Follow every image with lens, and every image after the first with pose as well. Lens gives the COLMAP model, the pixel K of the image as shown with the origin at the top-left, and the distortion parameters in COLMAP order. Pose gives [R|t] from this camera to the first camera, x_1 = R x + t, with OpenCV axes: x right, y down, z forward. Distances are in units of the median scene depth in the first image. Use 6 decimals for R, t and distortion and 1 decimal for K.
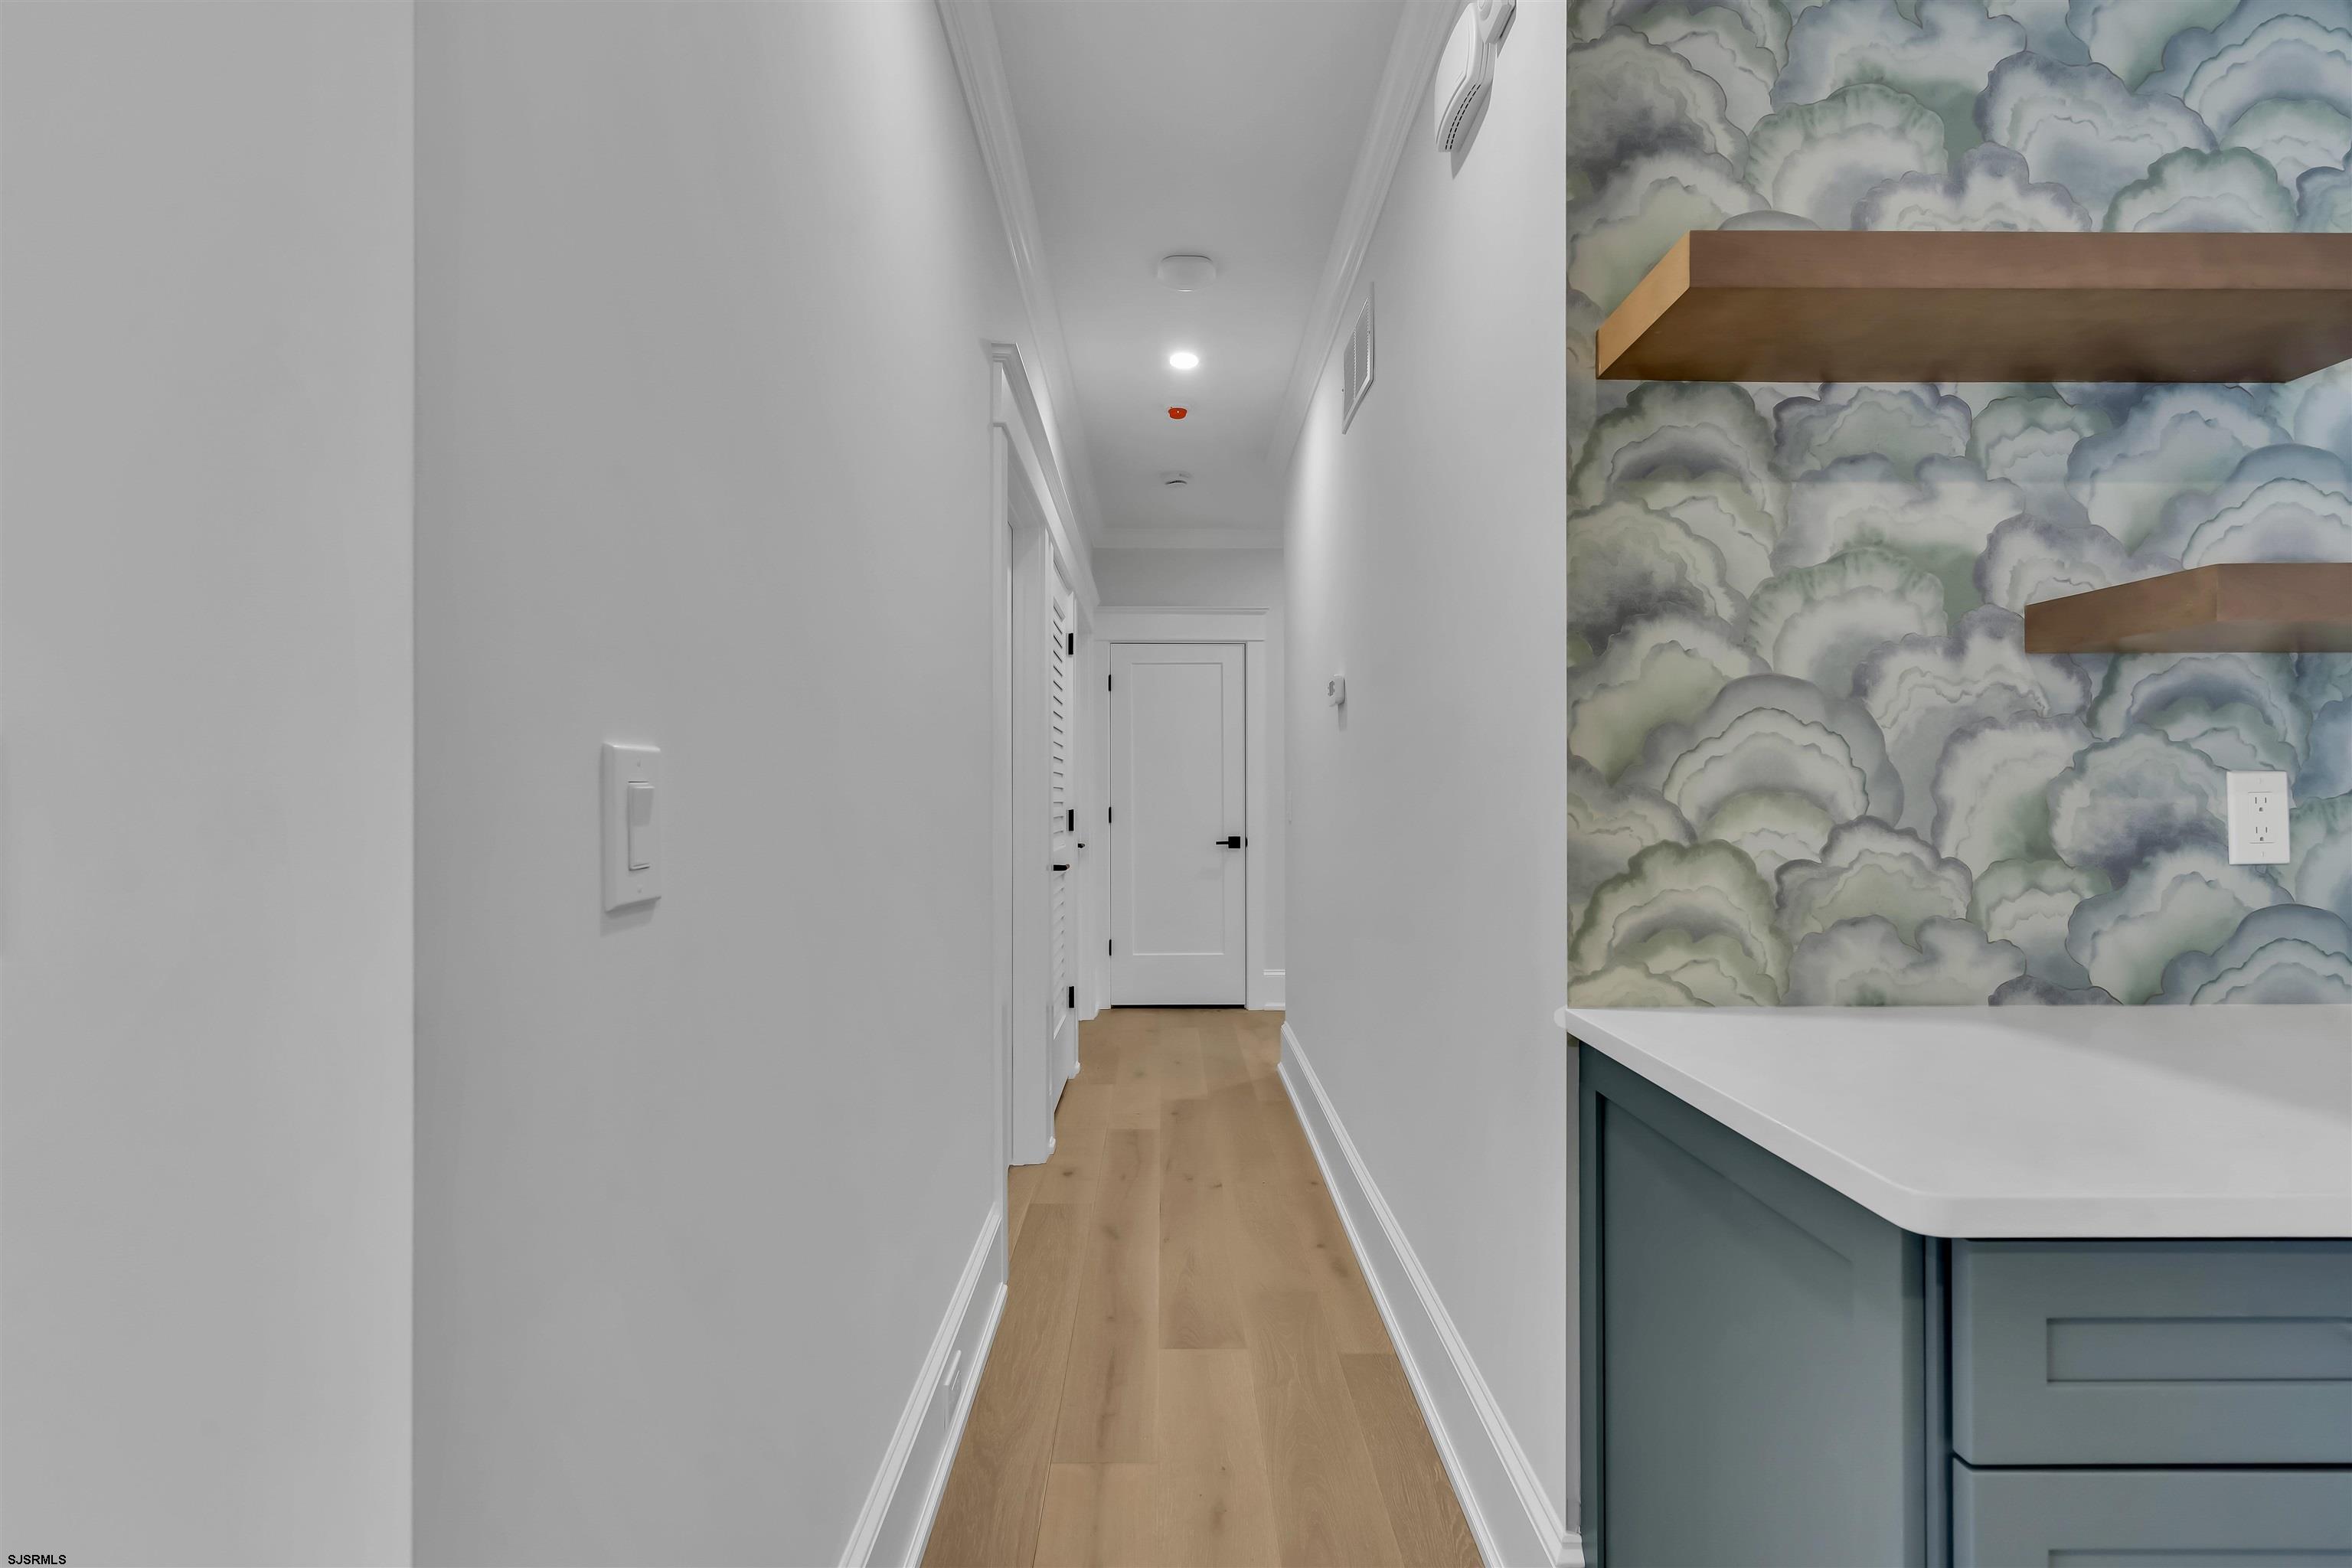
lens RADIAL K [[1062.7, 0, 1178.9], [0, 1062.7, 792.9], [0, 0, 1]] dist [0.004929, -0.000695]
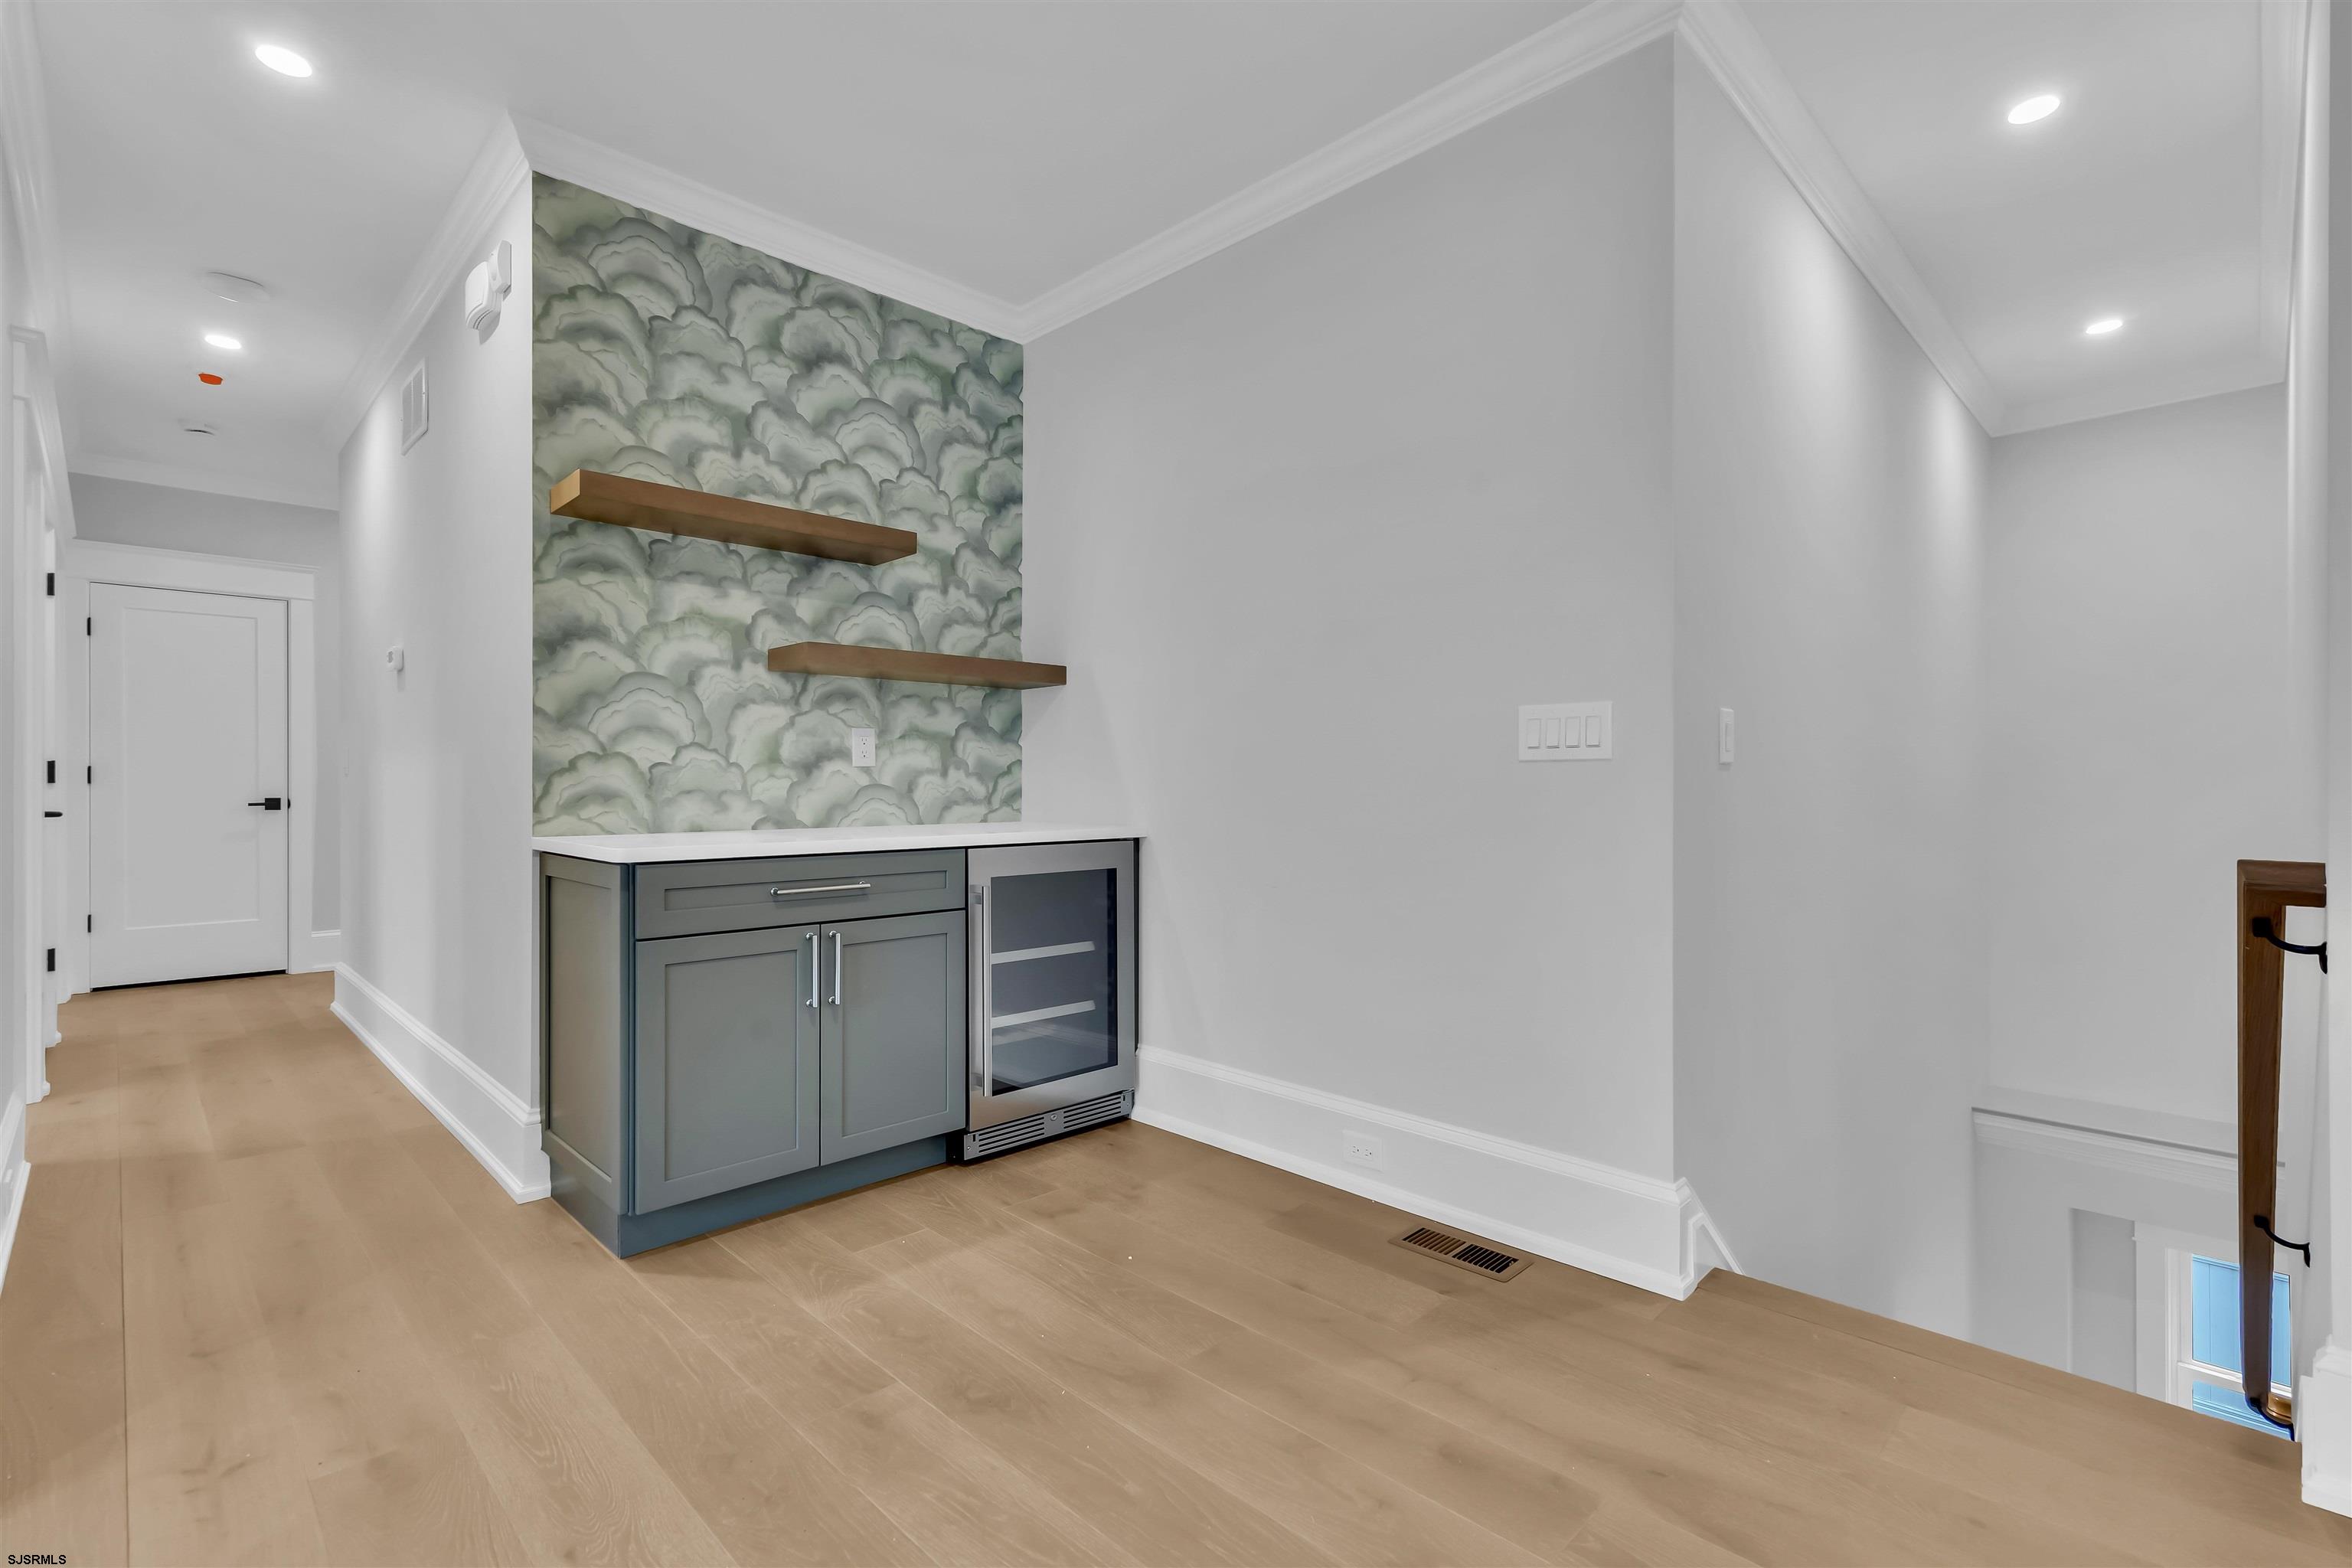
lens RADIAL K [[1062.7, 0, 1172.8], [0, 1062.7, 781.5], [0, 0, 1]] dist [0.004929, -0.000695]
pose [[0.719939, 0.001878, 0.694035, -0.138004], [-0.003810, 0.999992, 0.001247, 0.093960], [-0.694027, -0.003542, 0.719941, -1.186055]]
